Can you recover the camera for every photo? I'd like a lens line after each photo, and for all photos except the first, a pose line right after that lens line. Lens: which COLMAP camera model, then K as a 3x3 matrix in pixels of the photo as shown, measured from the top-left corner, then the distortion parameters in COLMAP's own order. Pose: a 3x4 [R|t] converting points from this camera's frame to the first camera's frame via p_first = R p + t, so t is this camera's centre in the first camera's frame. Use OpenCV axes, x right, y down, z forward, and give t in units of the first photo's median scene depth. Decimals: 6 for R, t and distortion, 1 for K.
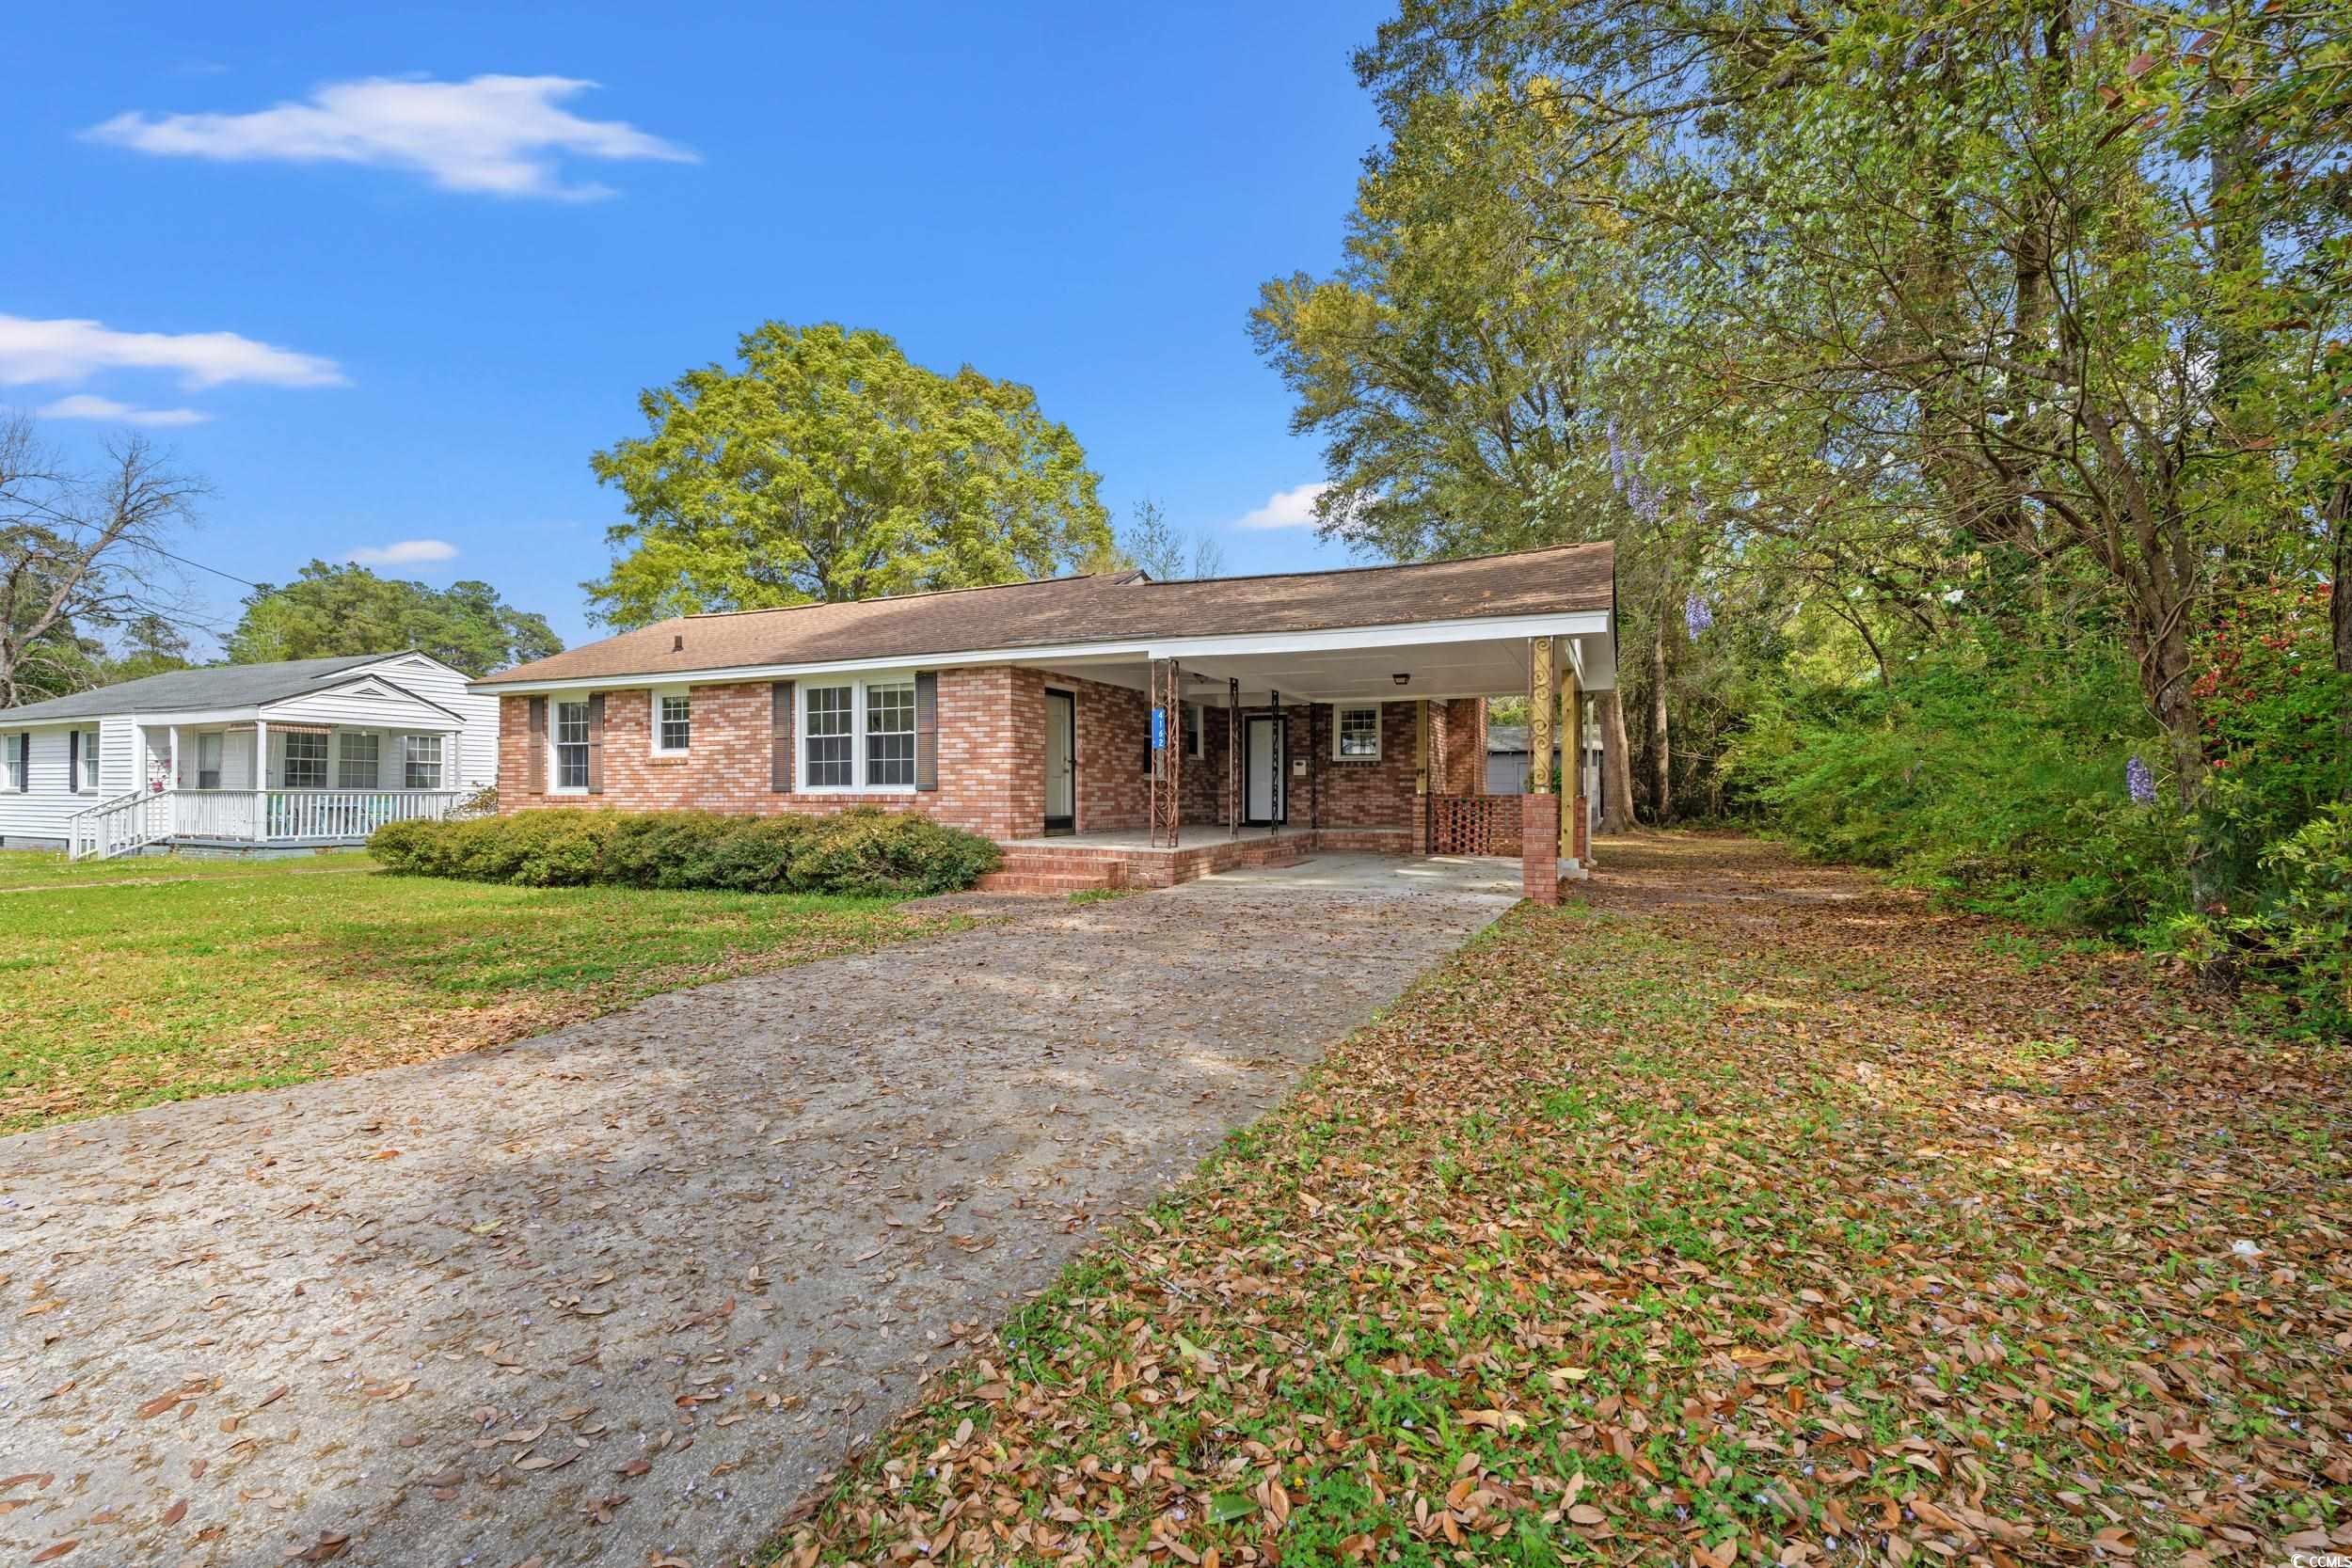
lens RADIAL K [[1027.6, 0, 1168.0], [0, 1027.6, 792.4], [0, 0, 1]] dist [0.002136, -0.000167]
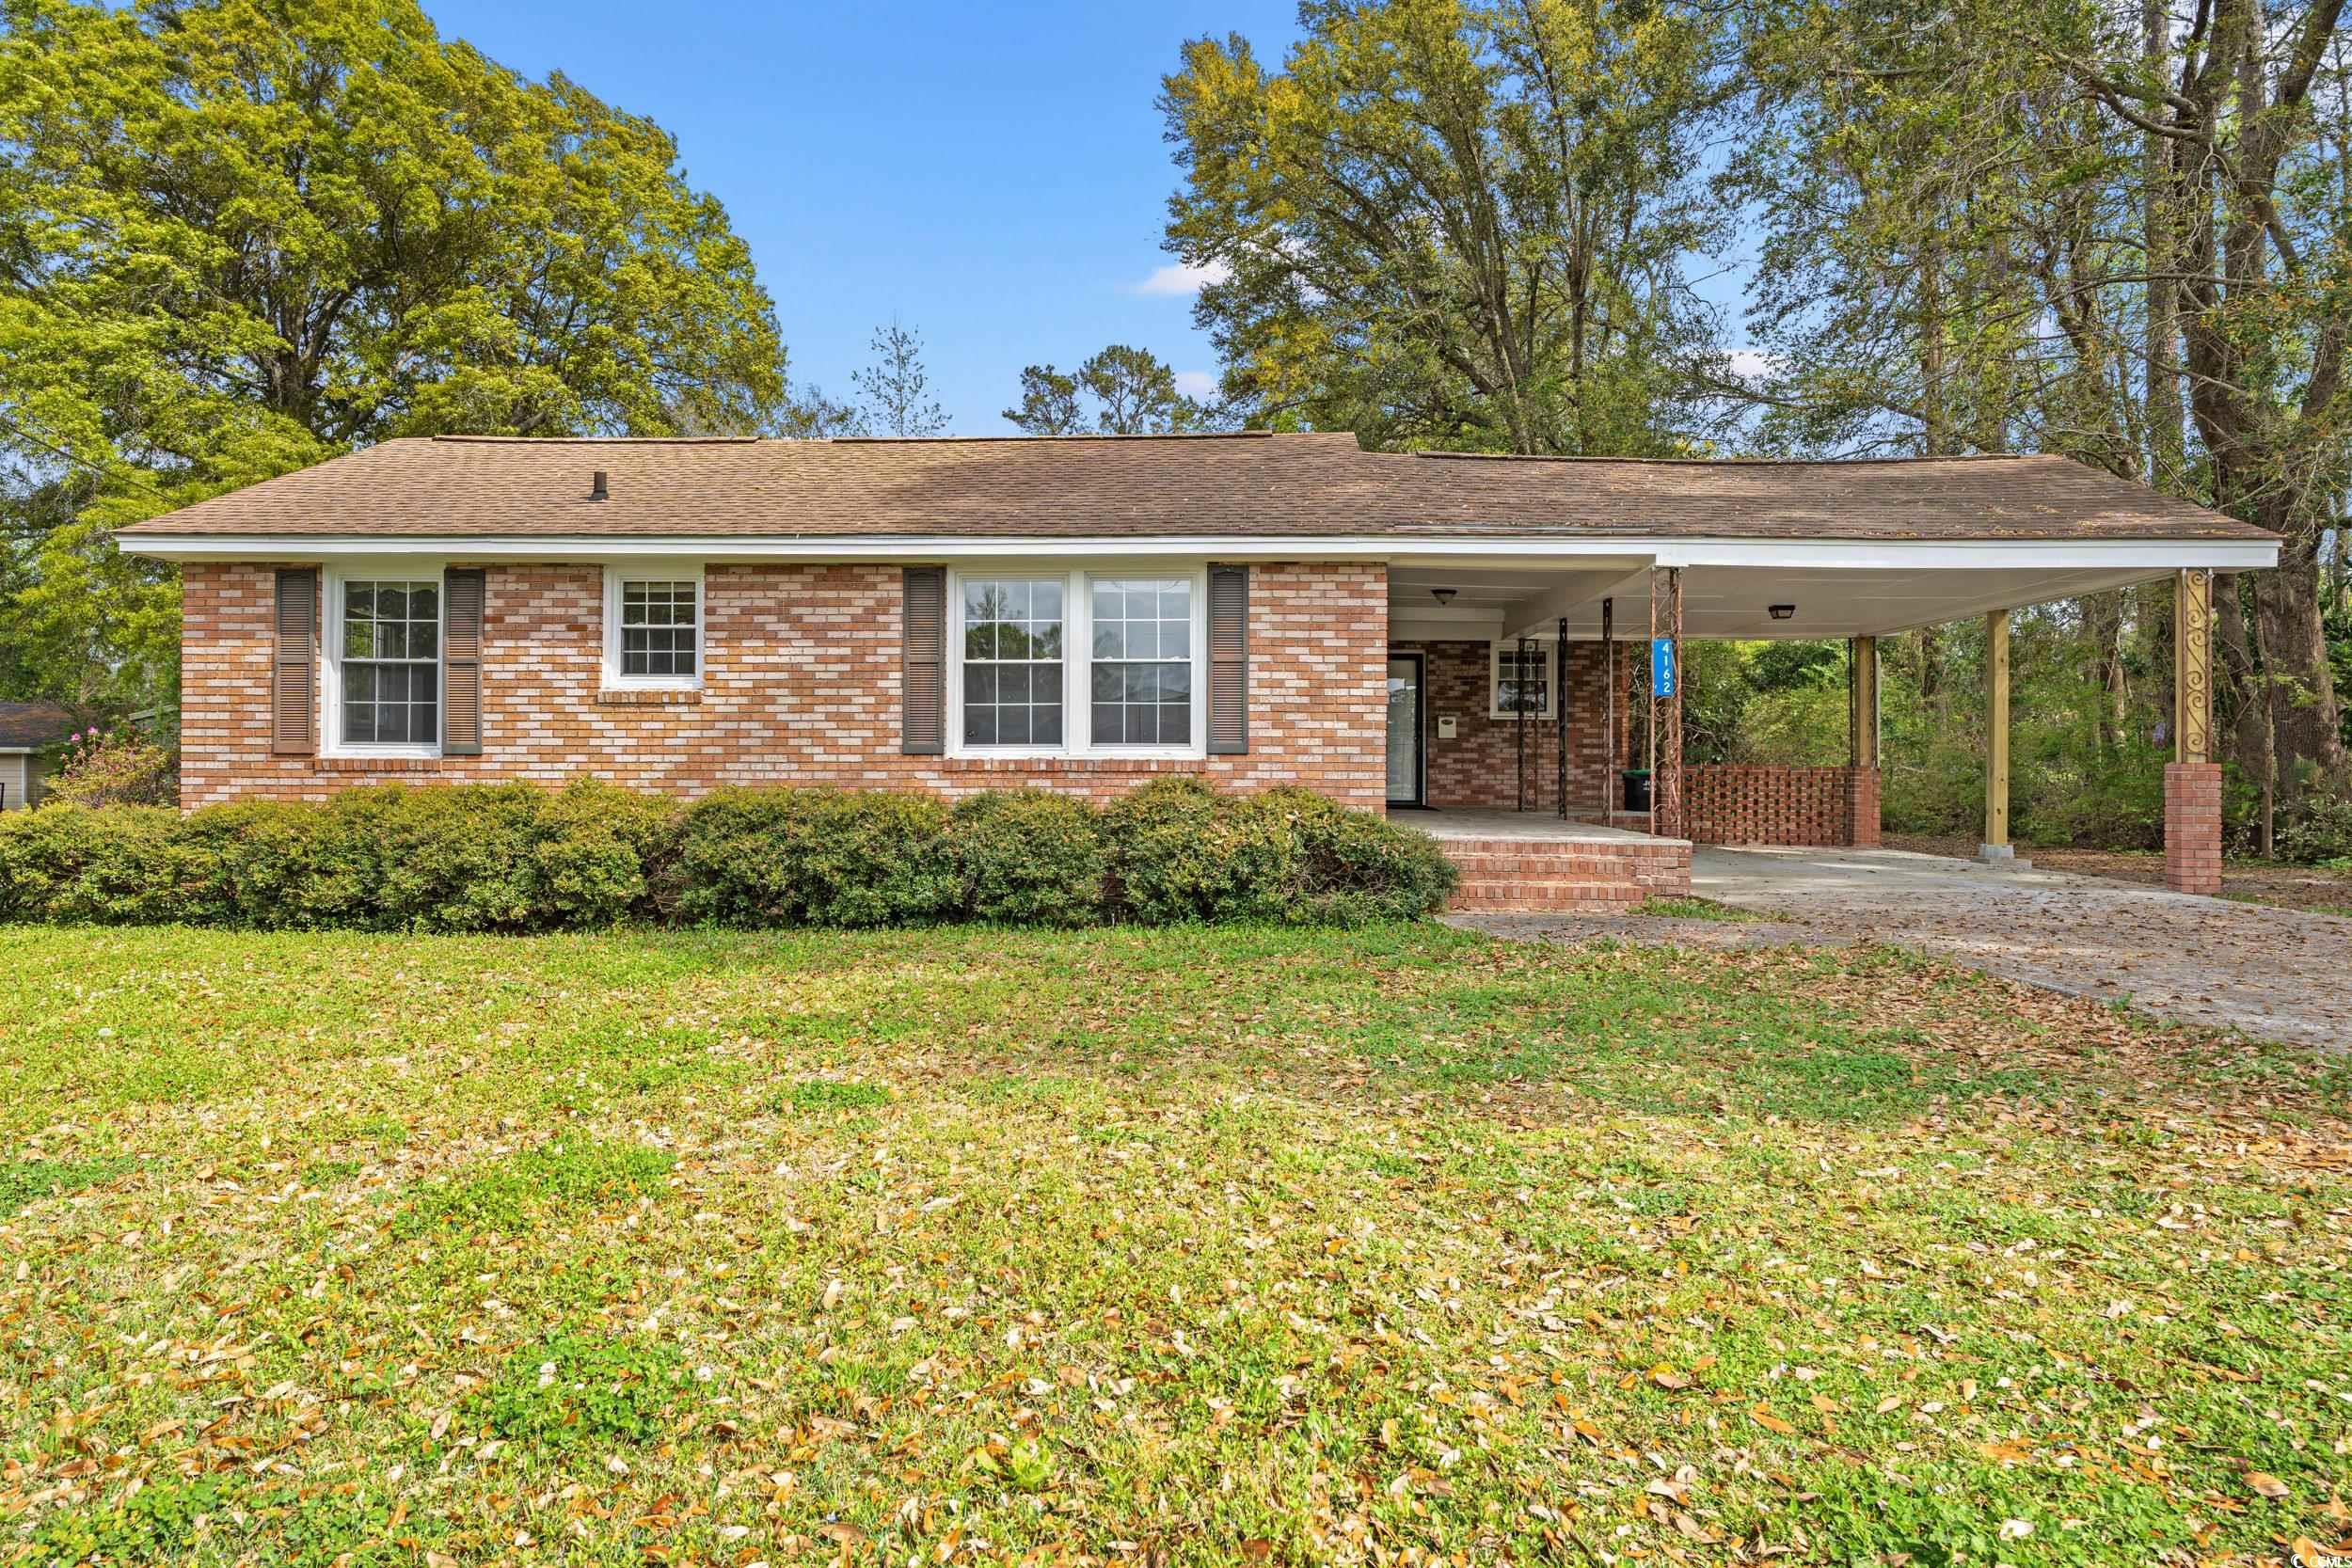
lens RADIAL K [[1401.6, 0, 1175.7], [0, 1401.6, 775.0], [0, 0, 1]] dist [0.008222, 0.005179]
pose [[0.920305, 0.001874, 0.391198, -0.543728], [-0.005187, 0.999959, 0.007413, 0.004508], [-0.391168, -0.008852, 0.920277, 0.203210]]
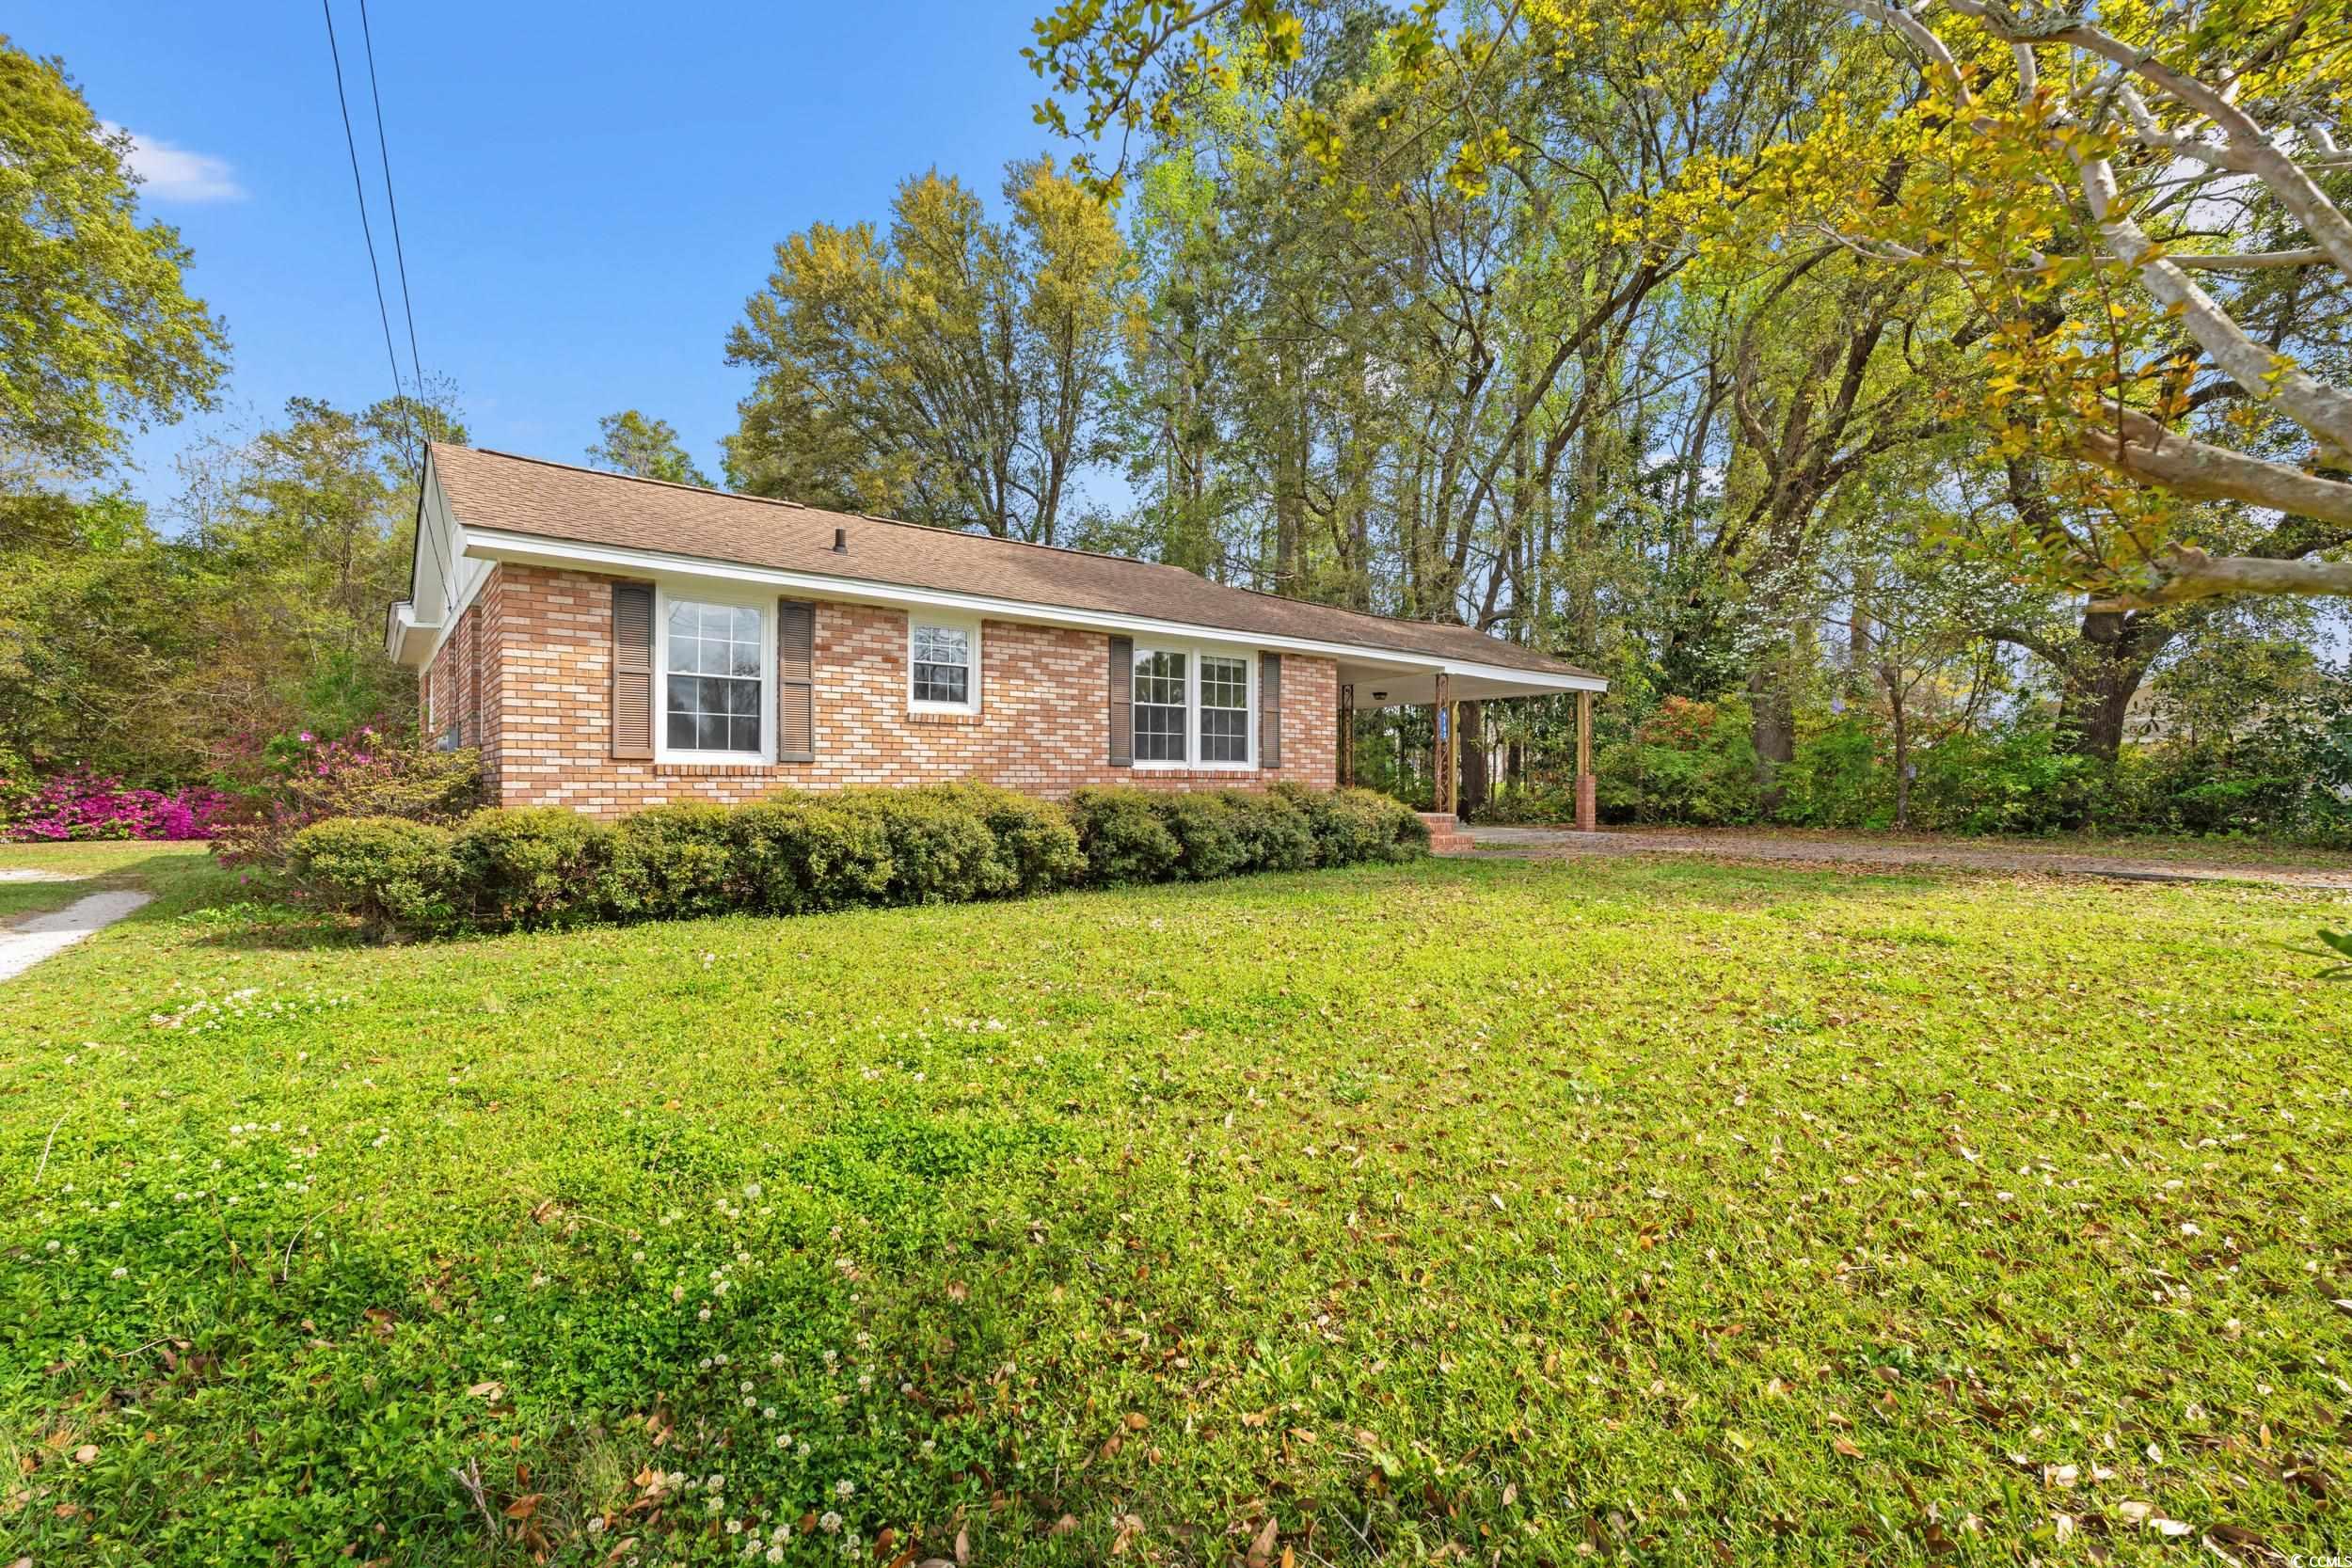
lens RADIAL K [[1027.6, 0, 1180.9], [0, 1027.6, 792.0], [0, 0, 1]] dist [0.002136, -0.000167]
pose [[0.443967, -0.001182, 0.896042, -1.091155], [-0.000815, 0.999998, 0.001722, 0.019188], [-0.896043, -0.001495, 0.443965, 0.565382]]
